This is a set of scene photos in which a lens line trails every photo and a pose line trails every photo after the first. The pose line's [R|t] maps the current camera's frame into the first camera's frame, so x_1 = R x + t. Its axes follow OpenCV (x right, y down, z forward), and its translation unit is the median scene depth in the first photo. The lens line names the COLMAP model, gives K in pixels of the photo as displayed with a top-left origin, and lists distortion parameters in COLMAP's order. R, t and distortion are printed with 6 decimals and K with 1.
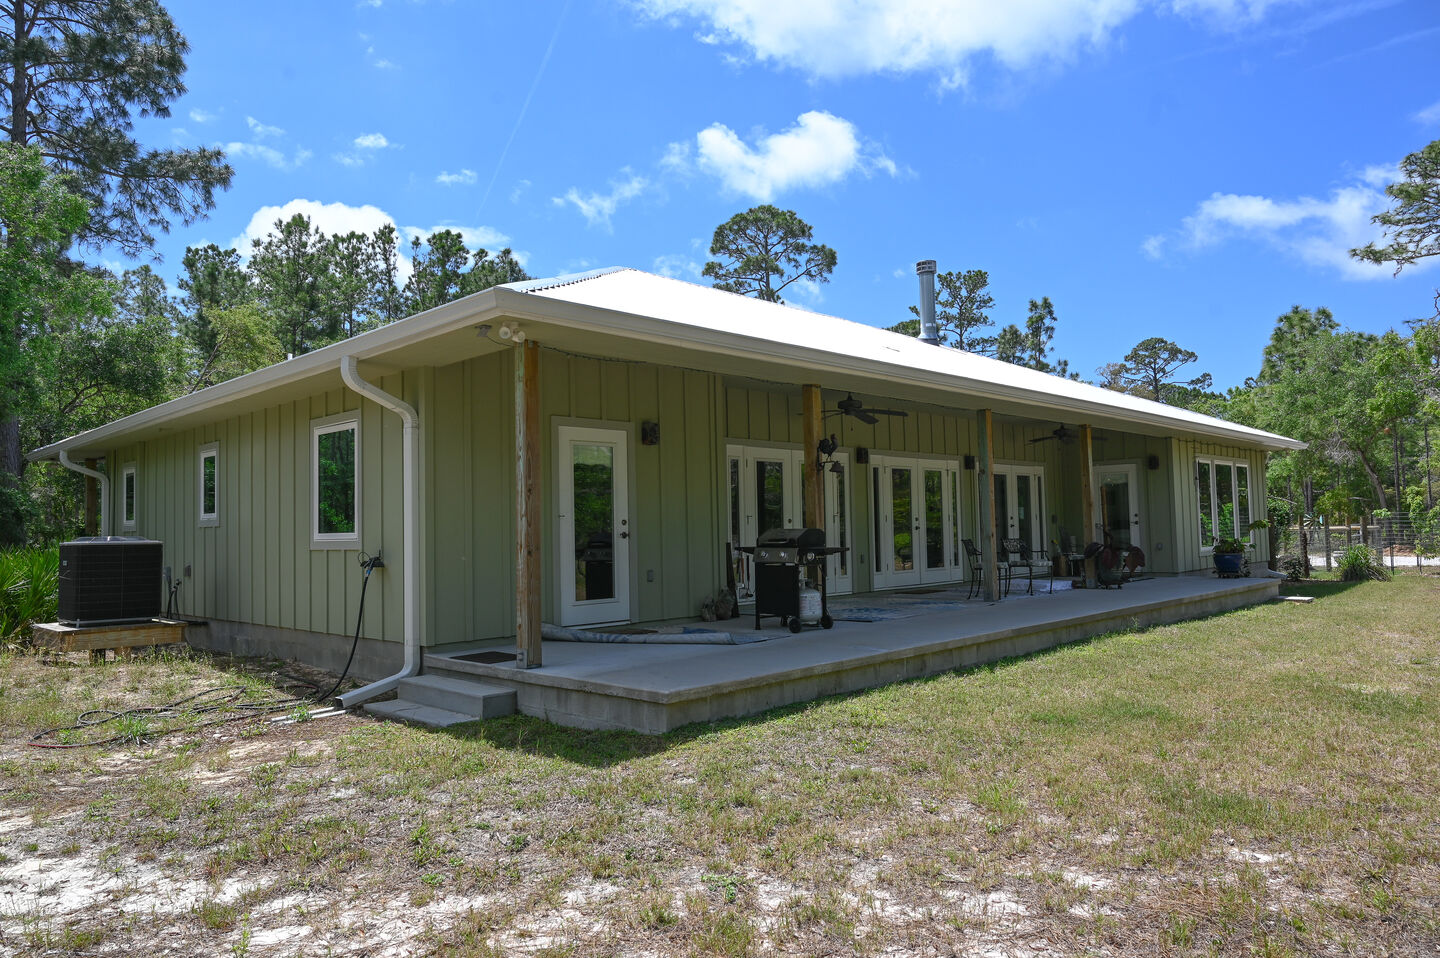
lens RADIAL K [[965.2, 0, 717.5], [0, 965.2, 481.9], [0, 0, 1]] dist [-0.007559, 0.004581]
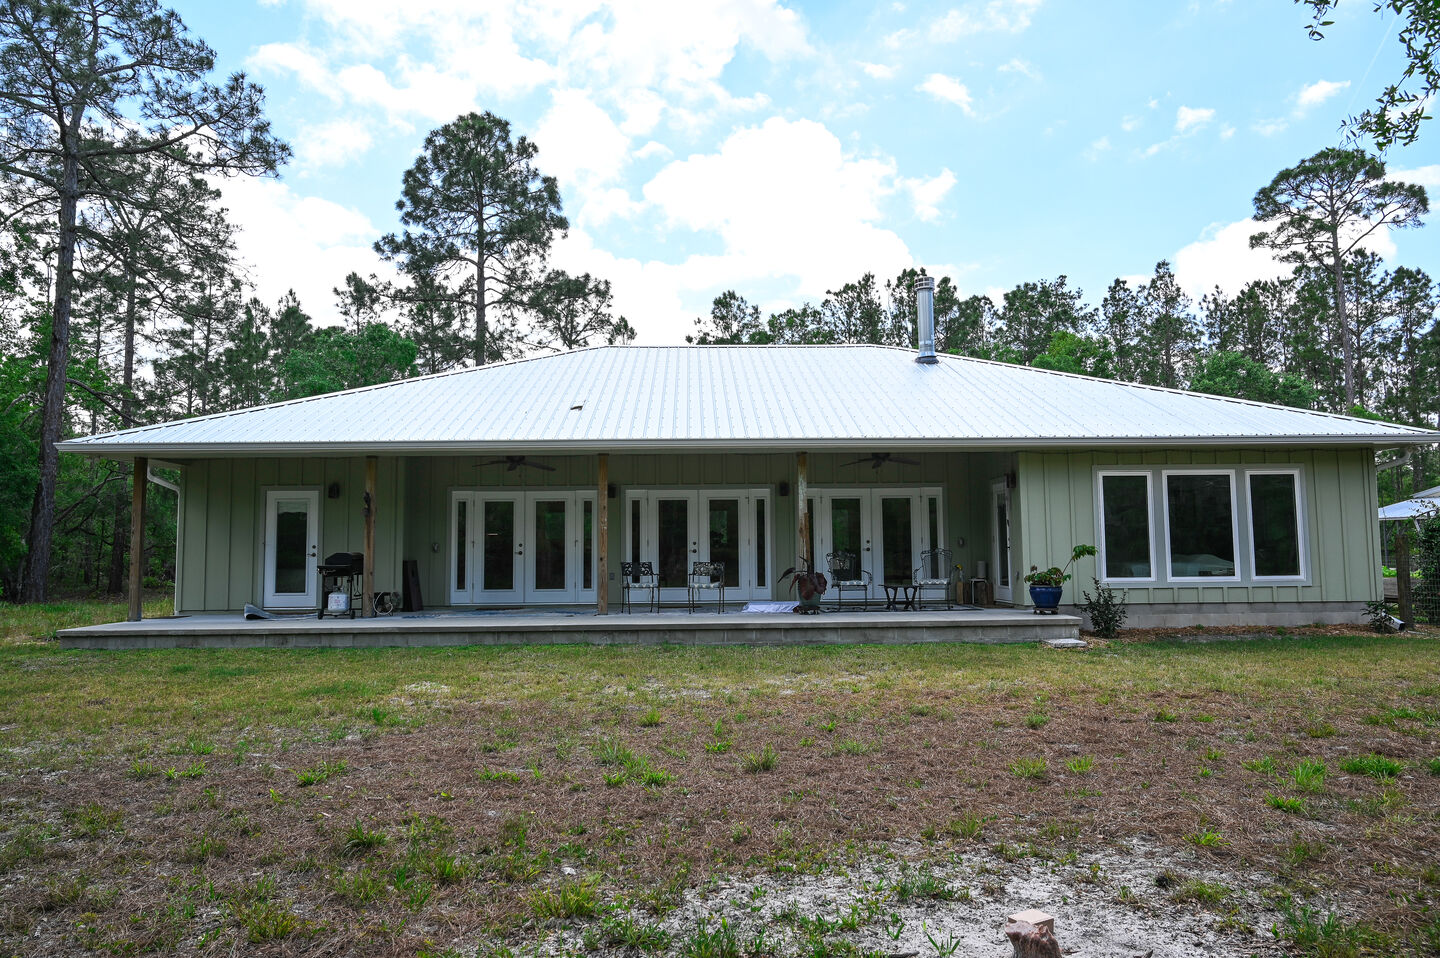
lens RADIAL K [[965.2, 0, 717.2], [0, 965.2, 474.8], [0, 0, 1]] dist [-0.007559, 0.004581]
pose [[0.697521, -0.036833, -0.715617, 1.003587], [0.027106, 0.999320, -0.025015, -0.013129], [0.716051, -0.001949, 0.698045, 0.218863]]
